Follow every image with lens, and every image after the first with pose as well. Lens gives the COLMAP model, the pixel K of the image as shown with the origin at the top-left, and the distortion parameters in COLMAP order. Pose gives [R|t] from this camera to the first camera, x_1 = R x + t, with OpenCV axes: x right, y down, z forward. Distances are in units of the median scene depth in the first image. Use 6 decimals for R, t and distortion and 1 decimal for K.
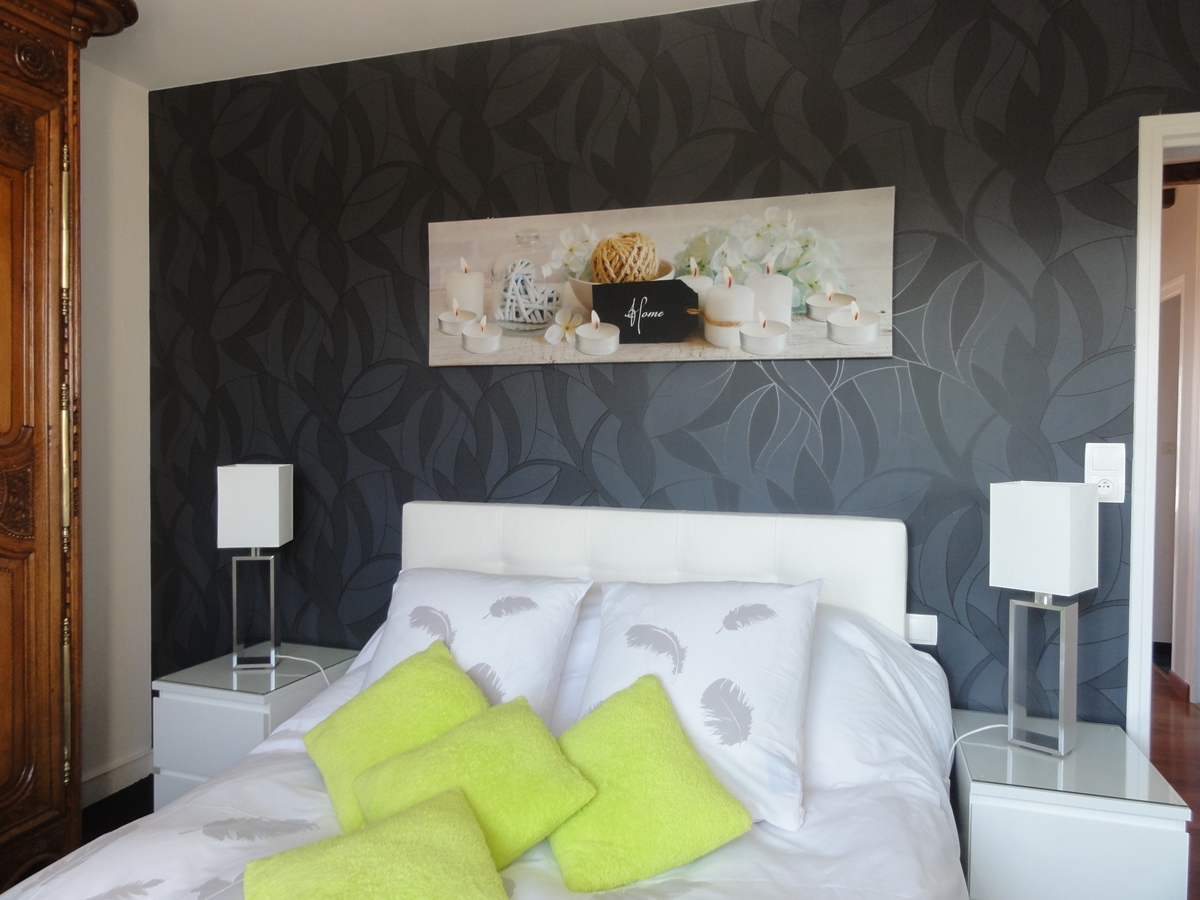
lens RADIAL K [[864.5, 0, 592.0], [0, 864.5, 441.1], [0, 0, 1]] dist [-0.018370, 0.004393]
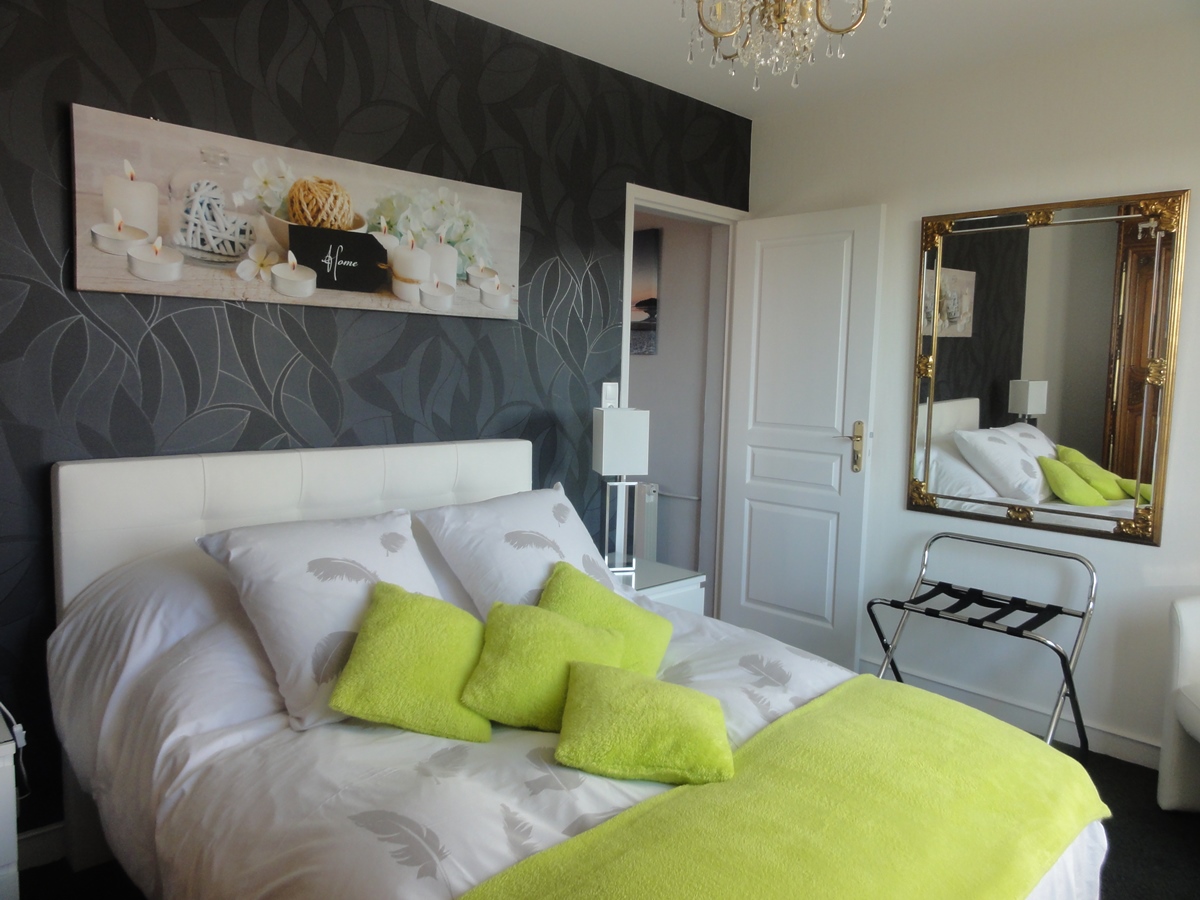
lens RADIAL K [[864.5, 0, 589.4], [0, 864.5, 452.1], [0, 0, 1]] dist [-0.018370, 0.004393]
pose [[0.460364, -0.077093, 0.884376, -0.736540], [-0.000054, 0.996220, 0.086870, -0.008114], [-0.887730, -0.040040, 0.458620, 0.241130]]
